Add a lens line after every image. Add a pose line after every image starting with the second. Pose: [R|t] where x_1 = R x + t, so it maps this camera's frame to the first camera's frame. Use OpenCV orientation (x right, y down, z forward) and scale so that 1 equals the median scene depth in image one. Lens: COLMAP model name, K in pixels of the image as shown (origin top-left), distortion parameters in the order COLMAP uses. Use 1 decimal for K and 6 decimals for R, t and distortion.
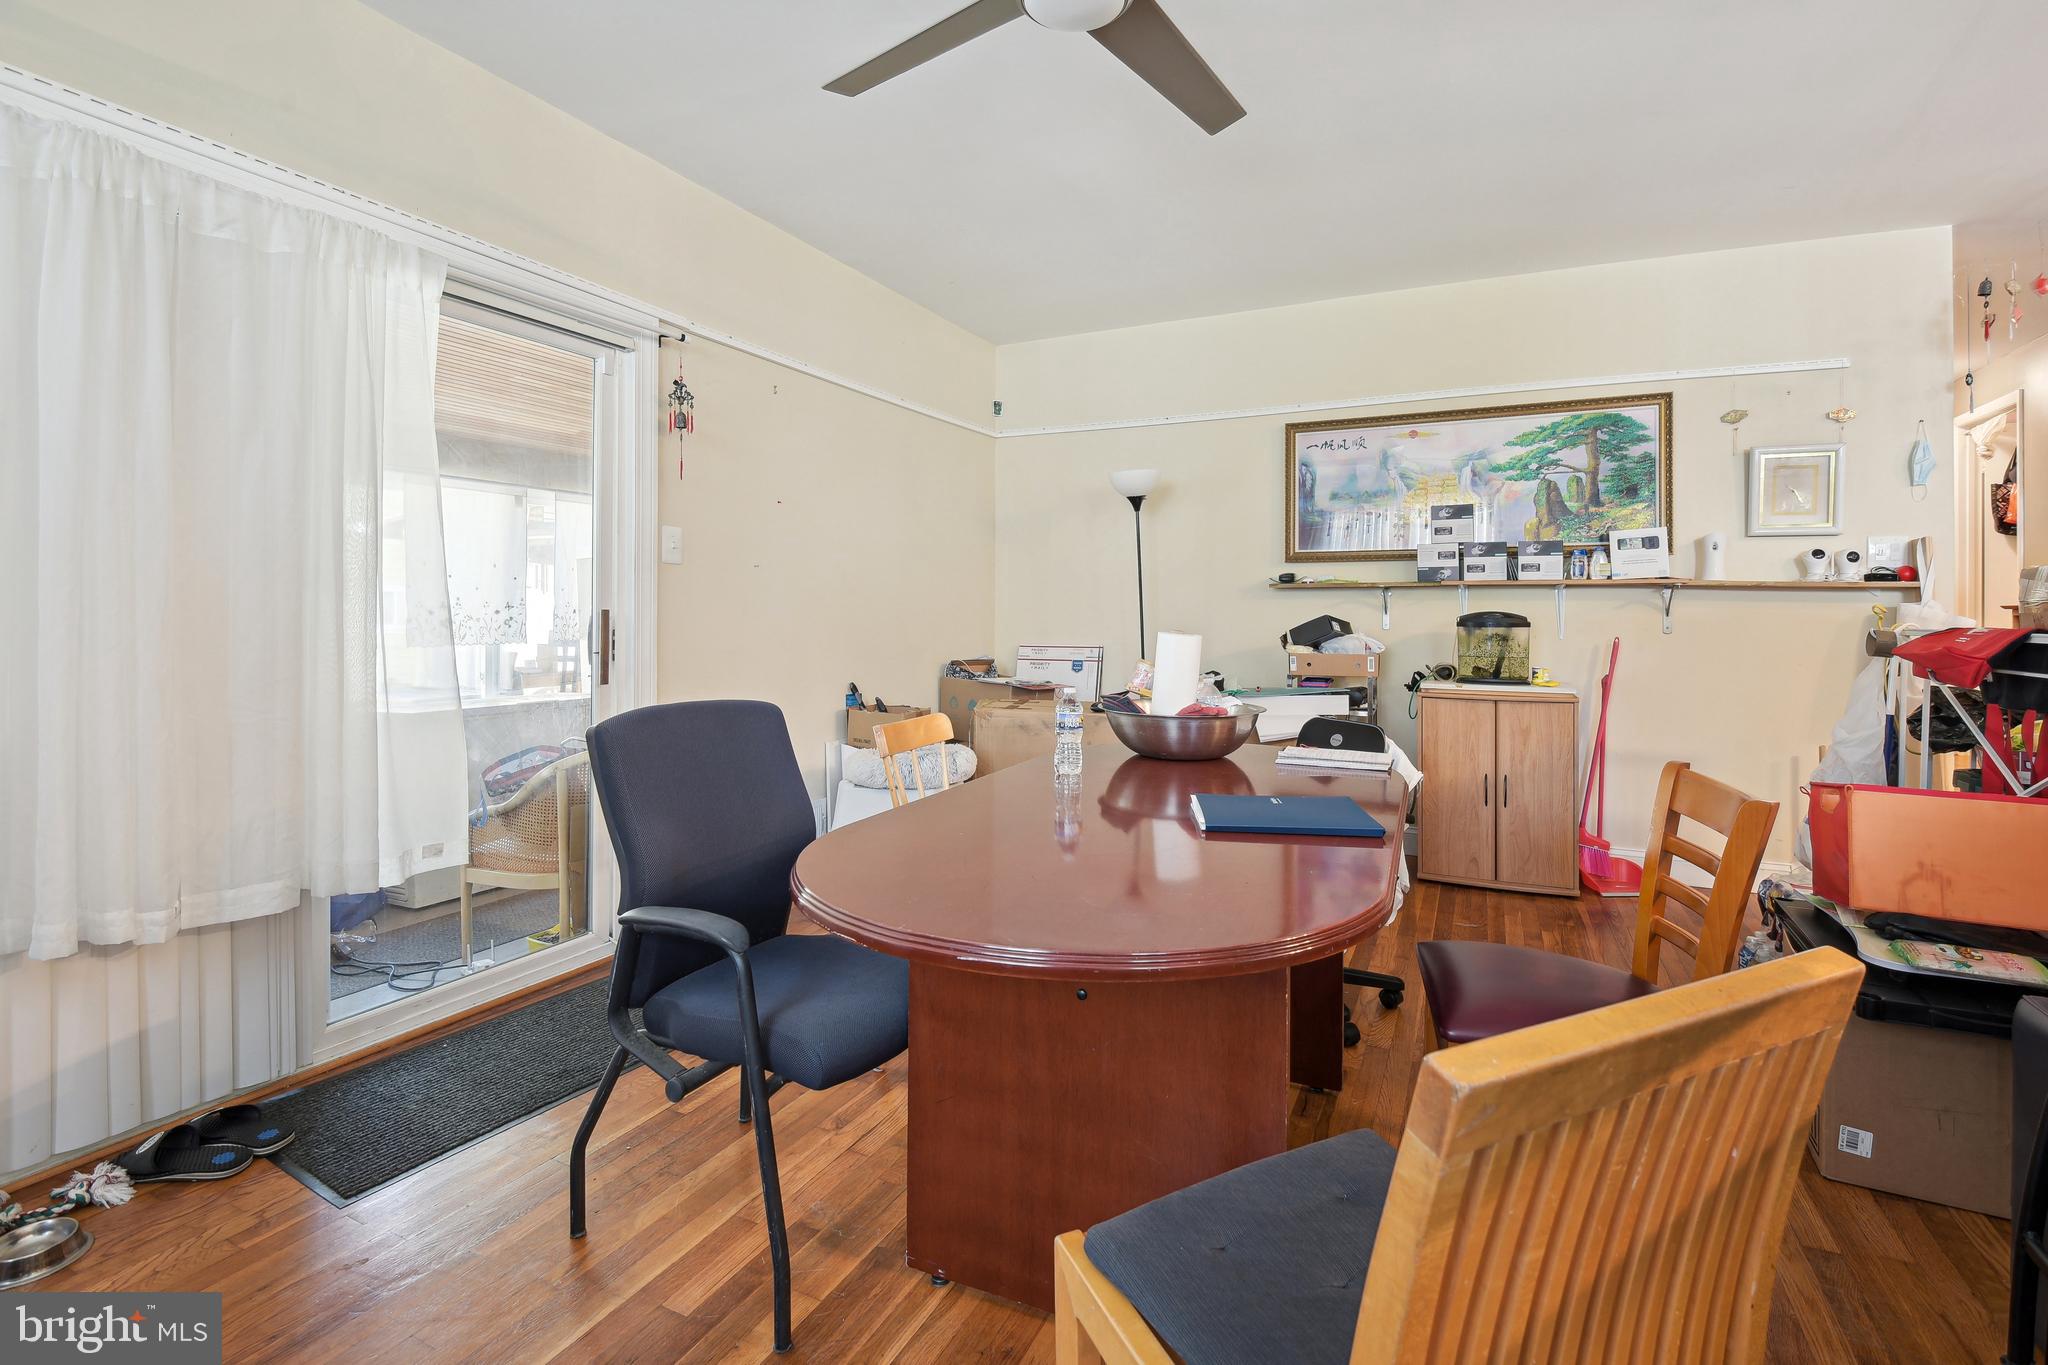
lens RADIAL K [[943.0, 0, 1040.8], [0, 943.0, 609.7], [0, 0, 1]] dist [0.029245, -0.014406]
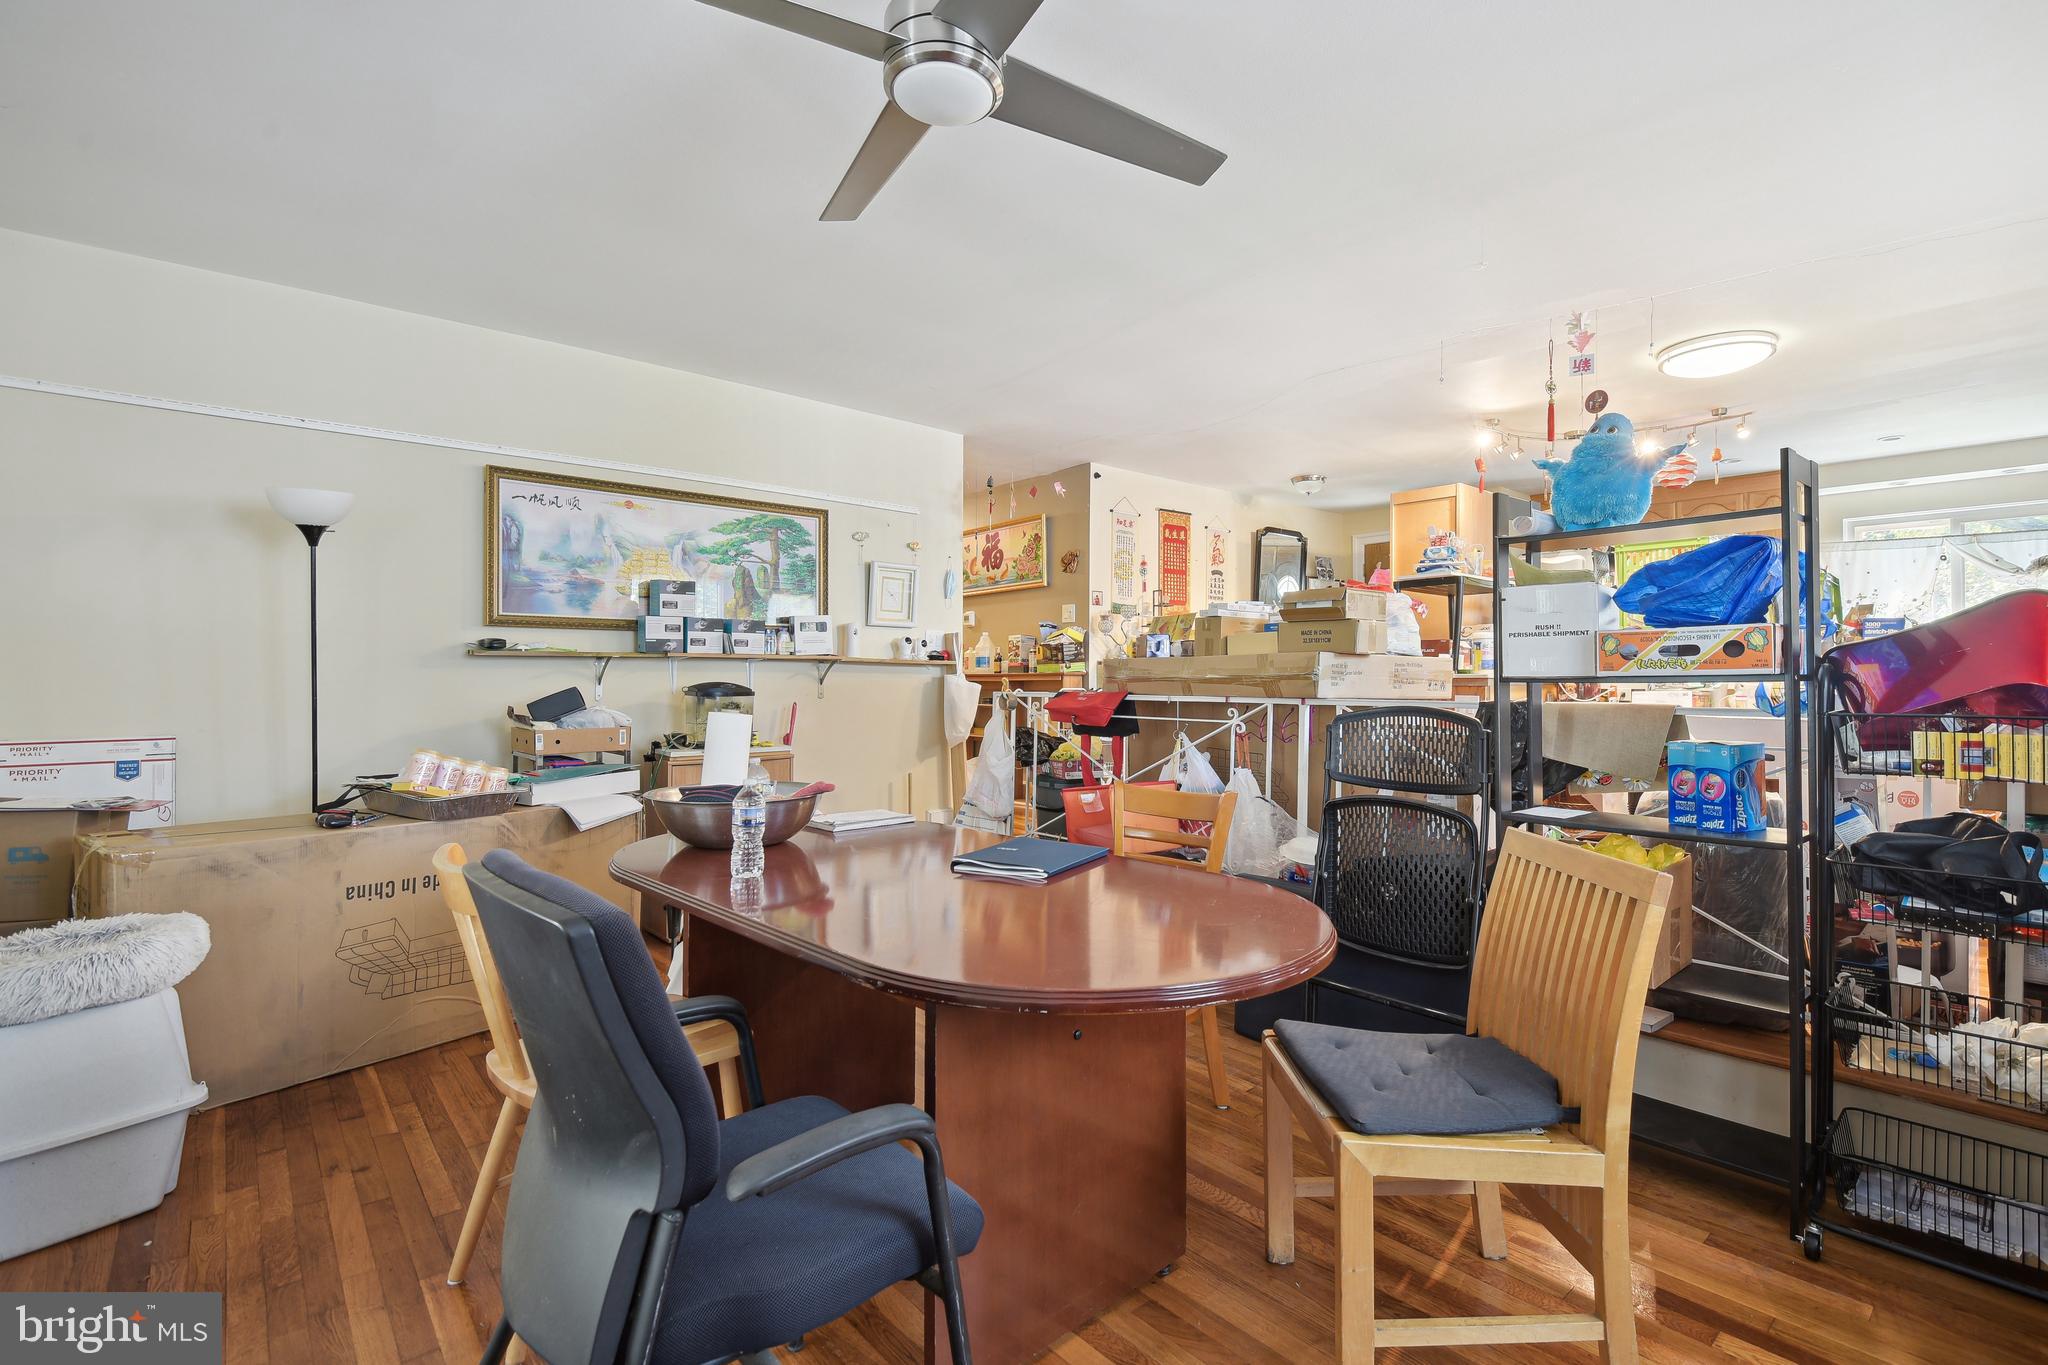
lens RADIAL K [[943.0, 0, 1005.9], [0, 943.0, 683.7], [0, 0, 1]] dist [0.029245, -0.014406]
pose [[0.421228, -0.011013, 0.906888, -0.369687], [-0.001519, 0.999916, 0.012849, -0.010324], [-0.906953, -0.006790, 0.421176, 0.229675]]
